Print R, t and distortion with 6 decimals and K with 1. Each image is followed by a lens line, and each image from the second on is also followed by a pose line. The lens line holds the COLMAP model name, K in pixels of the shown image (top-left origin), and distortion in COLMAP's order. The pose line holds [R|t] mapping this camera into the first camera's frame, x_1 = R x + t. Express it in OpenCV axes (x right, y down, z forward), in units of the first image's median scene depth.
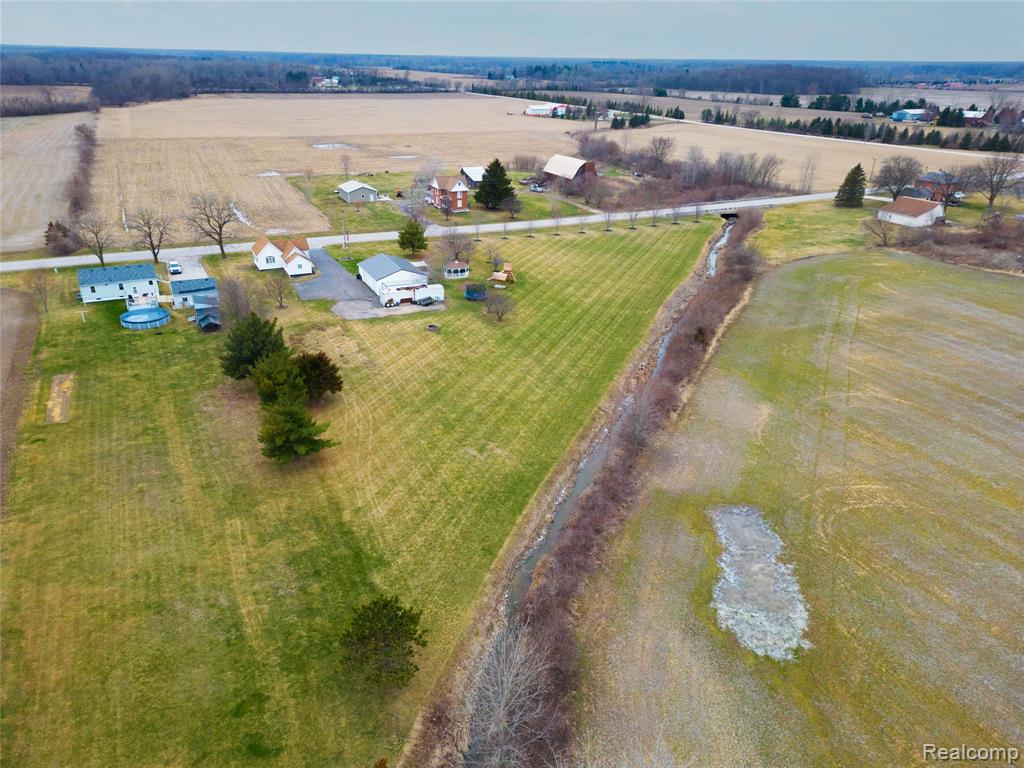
lens RADIAL K [[707.4, 0, 510.2], [0, 707.4, 382.8], [0, 0, 1]] dist [0.098294, -0.102571]
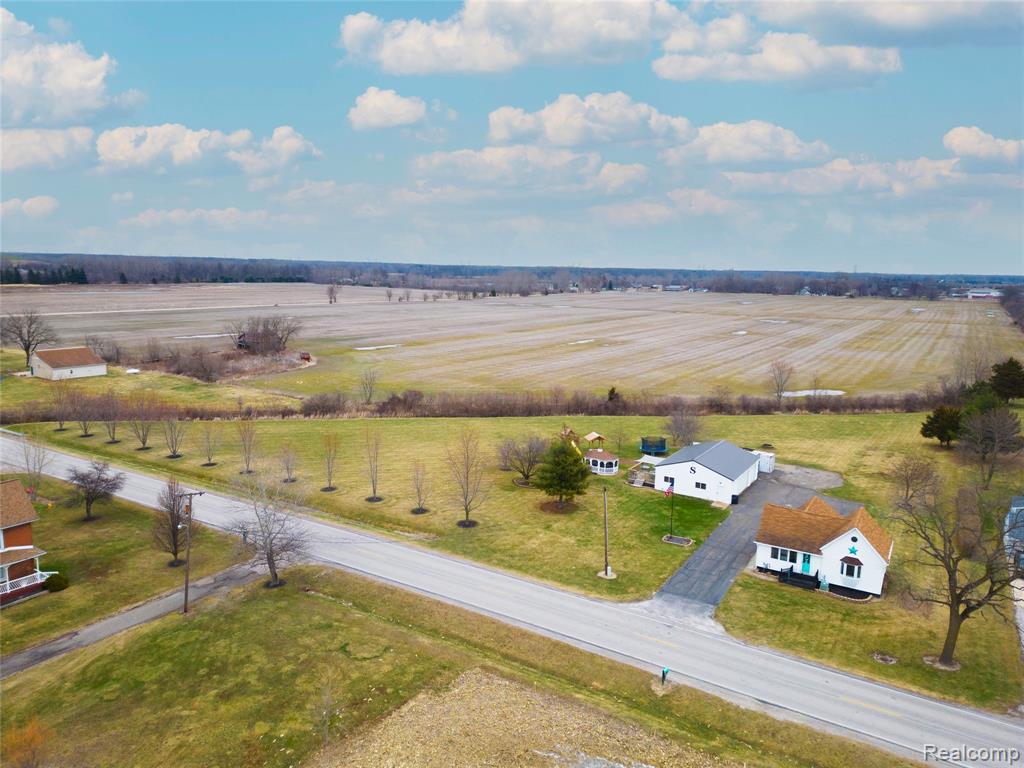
lens RADIAL K [[707.4, 0, 510.2], [0, 707.4, 382.8], [0, 0, 1]] dist [0.098294, -0.102571]
pose [[-0.521364, -0.165411, 0.837150, -0.575603], [0.324930, 0.868647, 0.373995, -0.497881], [-0.789050, 0.467002, -0.399134, 1.283849]]
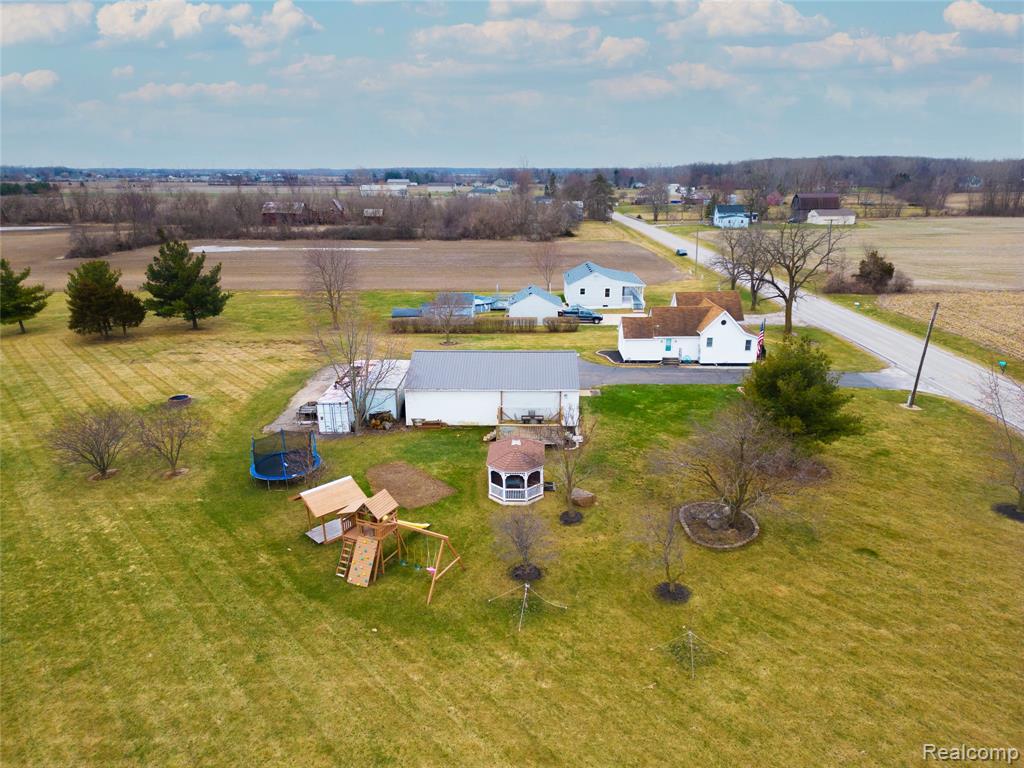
lens RADIAL K [[707.4, 0, 510.2], [0, 707.4, 382.8], [0, 0, 1]] dist [0.098294, -0.102571]
pose [[-0.465911, 0.239234, -0.851877, 0.163828], [-0.367989, 0.823157, 0.432430, -0.309596], [0.804680, 0.514956, -0.295483, 1.052359]]
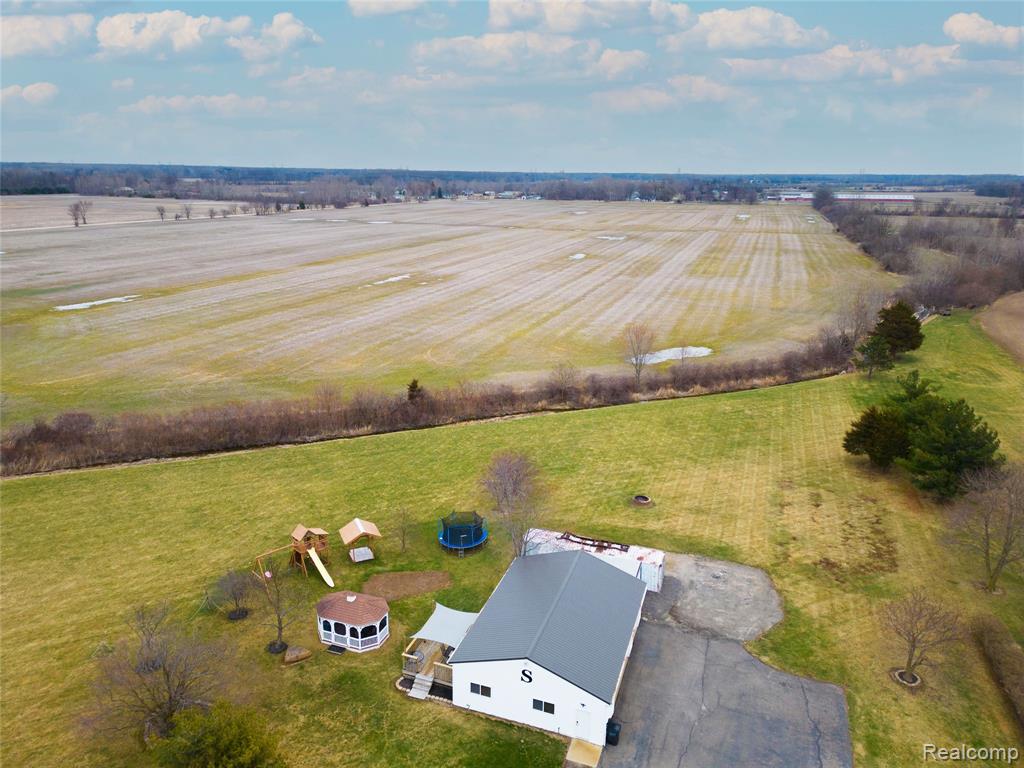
lens RADIAL K [[707.4, 0, 510.2], [0, 707.4, 382.8], [0, 0, 1]] dist [0.098294, -0.102571]
pose [[-0.700129, -0.226294, 0.677208, -0.333482], [0.273702, 0.790941, 0.547265, -0.412272], [-0.659474, 0.568510, -0.491824, 1.041485]]
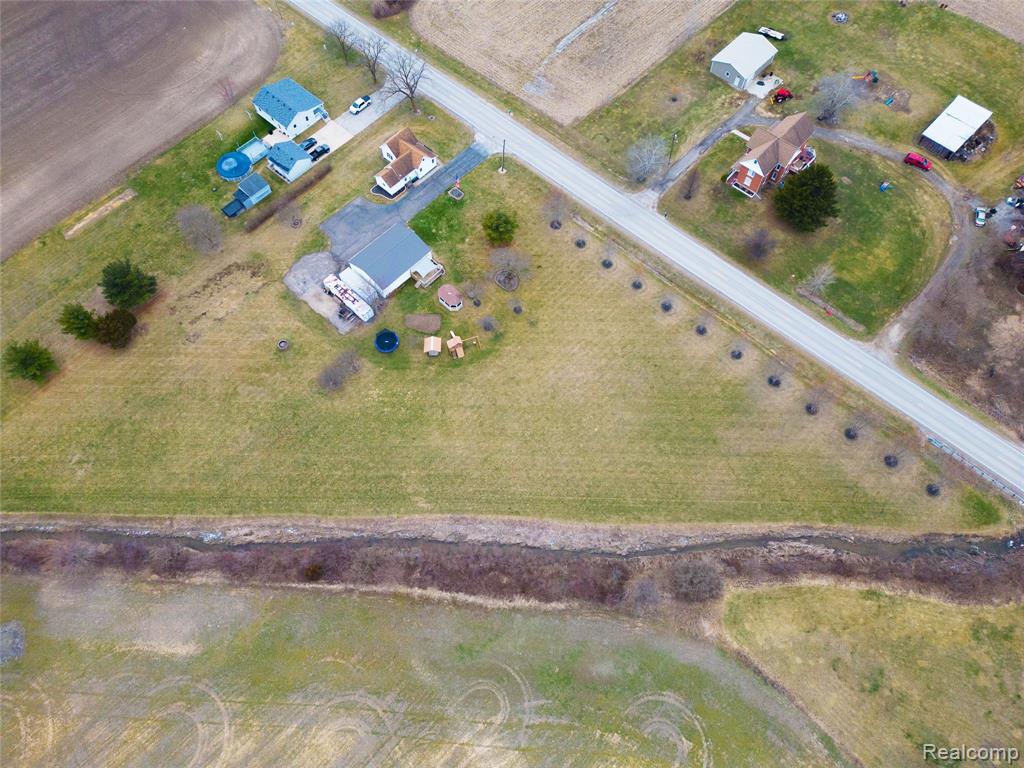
lens RADIAL K [[707.4, 0, 510.2], [0, 707.4, 382.8], [0, 0, 1]] dist [0.098294, -0.102571]
pose [[0.356384, 0.820333, -0.447263, 0.454460], [-0.369875, 0.563455, 0.738722, -0.802029], [0.858011, -0.097837, 0.504227, 0.579378]]
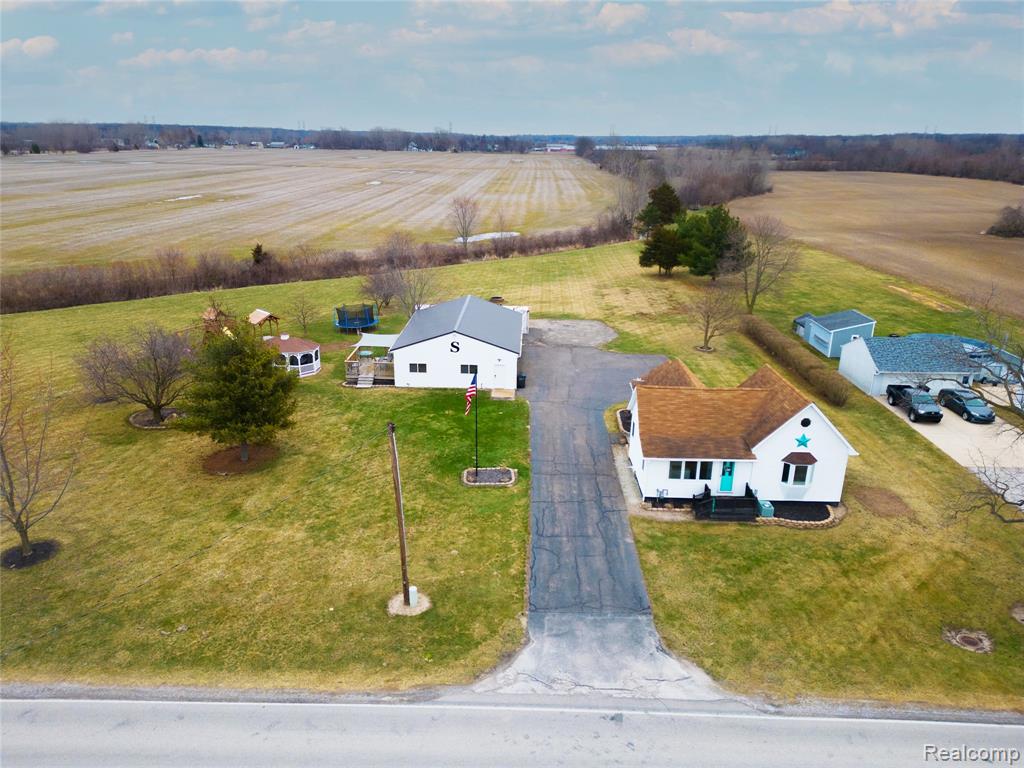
lens RADIAL K [[707.4, 0, 510.2], [0, 707.4, 382.8], [0, 0, 1]] dist [0.098294, -0.102571]
pose [[-0.882394, -0.179515, 0.434920, -0.359804], [0.169372, 0.741200, 0.649566, -0.383198], [-0.438970, 0.646836, -0.623625, 1.189257]]
